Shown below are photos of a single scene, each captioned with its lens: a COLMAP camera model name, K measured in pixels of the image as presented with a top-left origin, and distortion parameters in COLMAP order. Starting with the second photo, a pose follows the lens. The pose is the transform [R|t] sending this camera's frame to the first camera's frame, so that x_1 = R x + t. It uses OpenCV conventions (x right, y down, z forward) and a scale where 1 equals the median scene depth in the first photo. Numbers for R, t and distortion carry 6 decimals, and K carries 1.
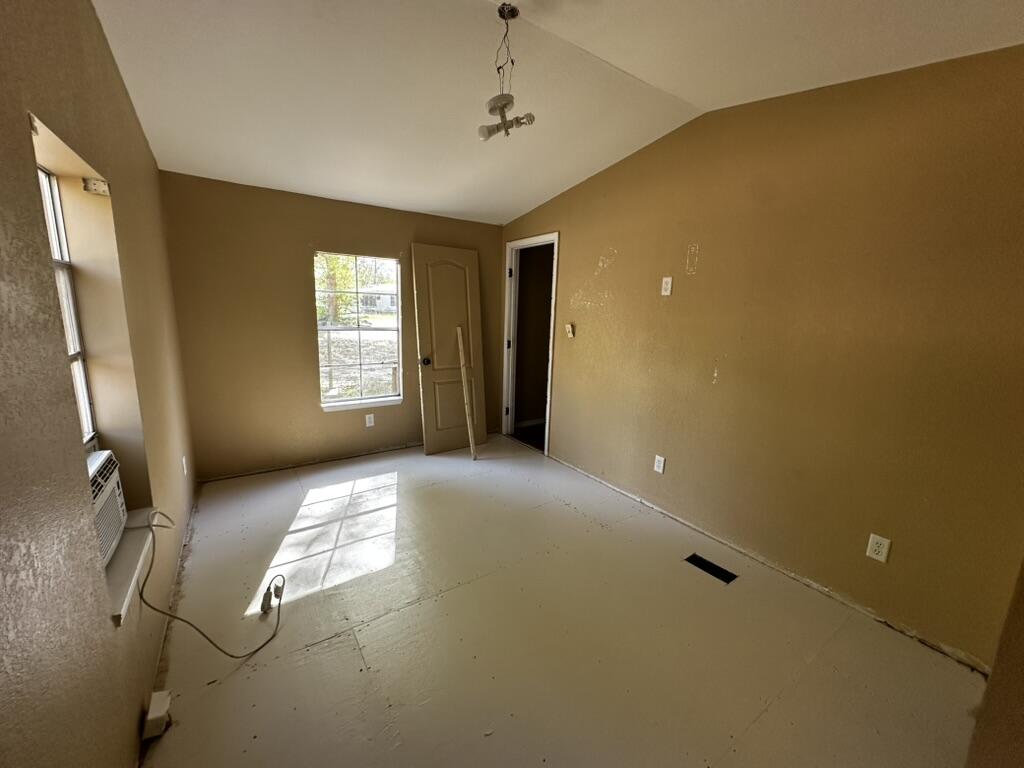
lens RADIAL K [[409.1, 0, 512.0], [0, 409.1, 384.0], [0, 0, 1]] dist [0.001690, 0.000210]
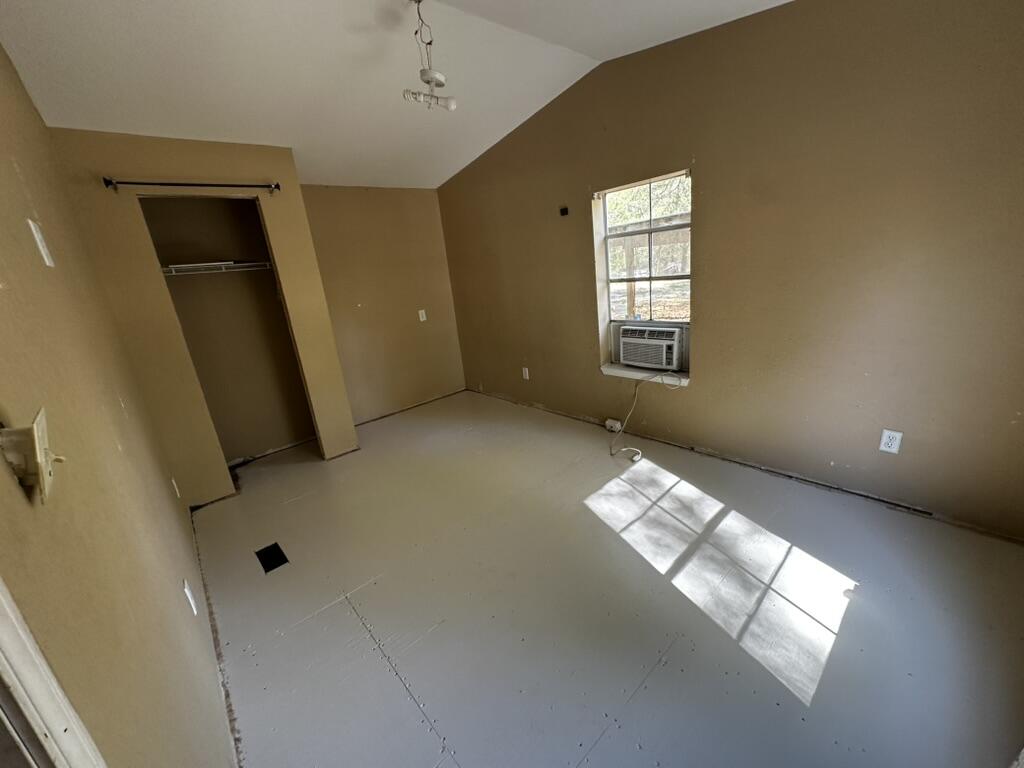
lens RADIAL K [[409.1, 0, 512.0], [0, 409.1, 384.0], [0, 0, 1]] dist [0.001690, 0.000210]
pose [[-0.989226, 0.105107, -0.101906, -0.023071], [0.048473, 0.891984, 0.449461, -0.283939], [0.138140, 0.439679, -0.887468, 1.550024]]
